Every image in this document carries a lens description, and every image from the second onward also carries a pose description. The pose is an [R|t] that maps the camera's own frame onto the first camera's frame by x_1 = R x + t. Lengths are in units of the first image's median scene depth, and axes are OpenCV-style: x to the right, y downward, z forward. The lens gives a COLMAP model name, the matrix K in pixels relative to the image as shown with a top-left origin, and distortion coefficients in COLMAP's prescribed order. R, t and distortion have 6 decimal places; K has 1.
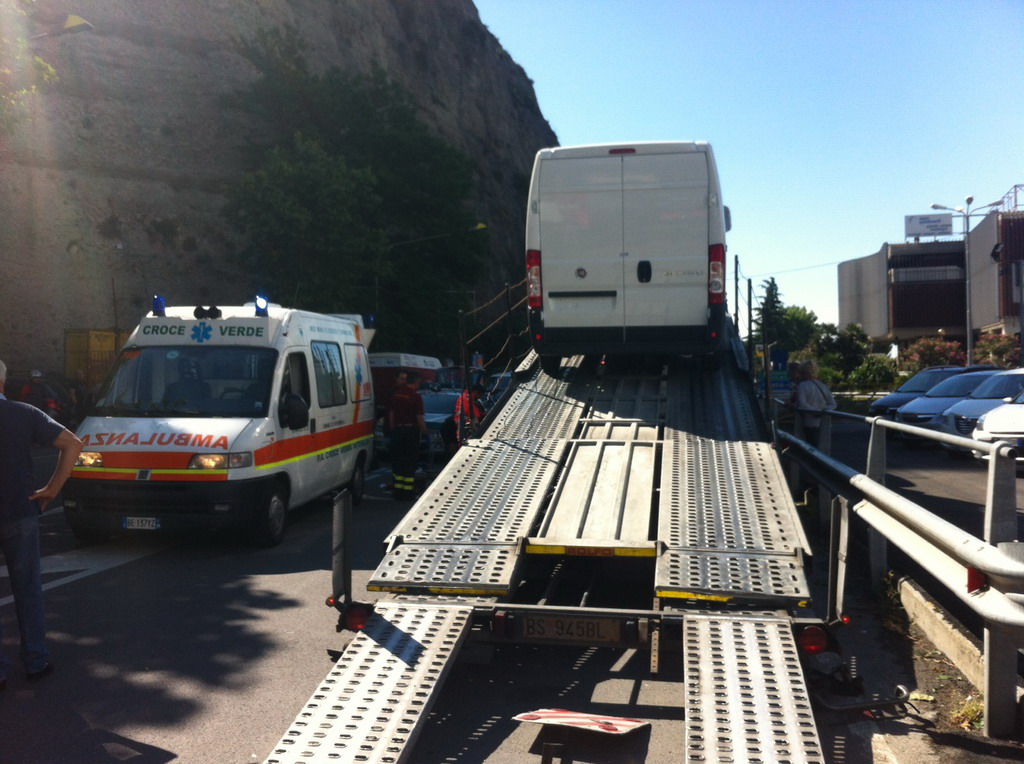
lens RADIAL K [[982.0, 0, 512.0], [0, 982.0, 382.0], [0, 0, 1]] dist [0.042352, -0.214684]
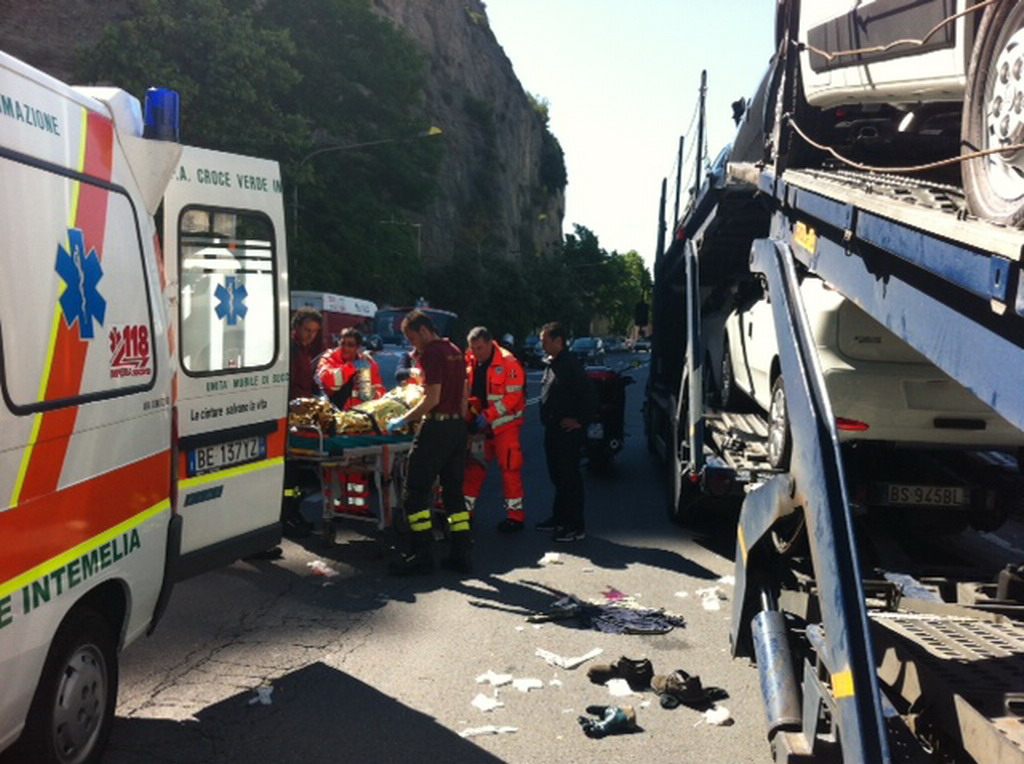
lens RADIAL K [[982.0, 0, 512.0], [0, 982.0, 382.0], [0, 0, 1]] dist [0.042352, -0.214684]
pose [[0.997061, 0.031325, 0.069914, -0.019723], [-0.034498, 0.998407, 0.044645, 0.000266], [-0.068404, -0.046926, 0.996554, 0.229041]]
